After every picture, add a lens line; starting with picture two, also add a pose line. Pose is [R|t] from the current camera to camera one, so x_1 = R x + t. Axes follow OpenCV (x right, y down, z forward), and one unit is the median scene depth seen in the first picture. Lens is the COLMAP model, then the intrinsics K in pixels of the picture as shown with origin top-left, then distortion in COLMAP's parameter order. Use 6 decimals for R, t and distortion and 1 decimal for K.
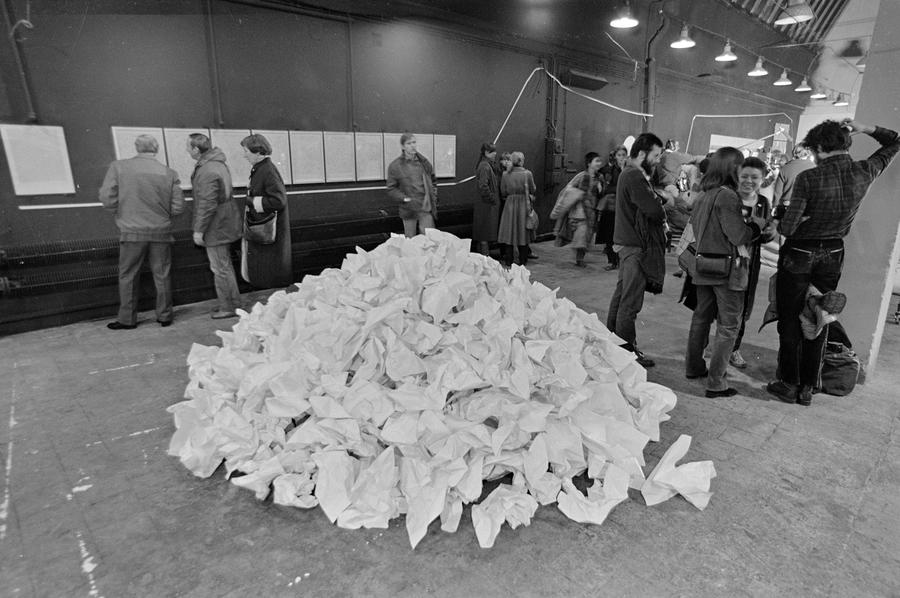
lens RADIAL K [[527.9, 0, 450.0], [0, 527.9, 299.0], [0, 0, 1]] dist [-0.069967, 0.051500]
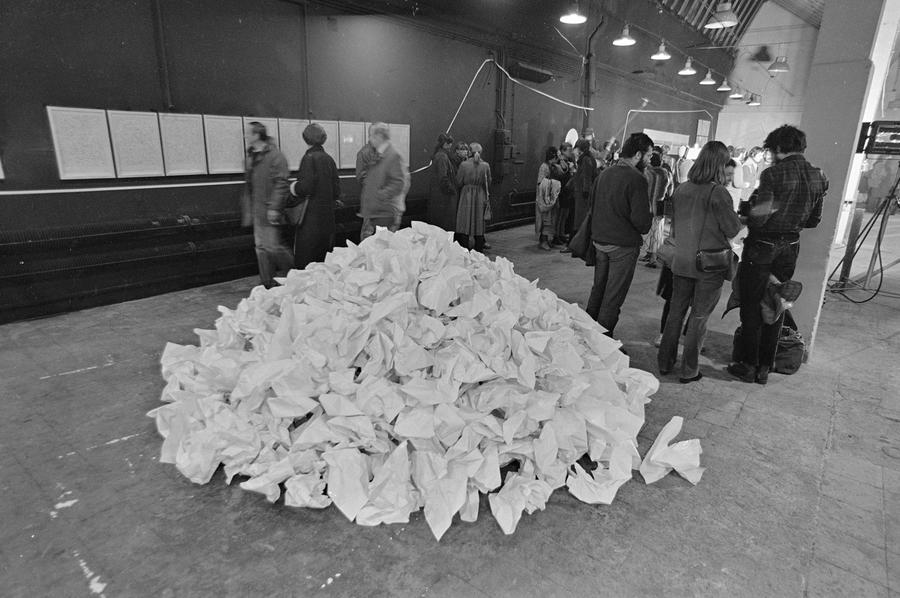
lens RADIAL K [[527.9, 0, 450.0], [0, 527.9, 299.0], [0, 0, 1]] dist [-0.069967, 0.051500]
pose [[0.991083, -0.016533, 0.132219, -0.139539], [0.013628, 0.999646, 0.022844, -0.011177], [-0.132550, -0.020838, 0.990957, 0.000469]]
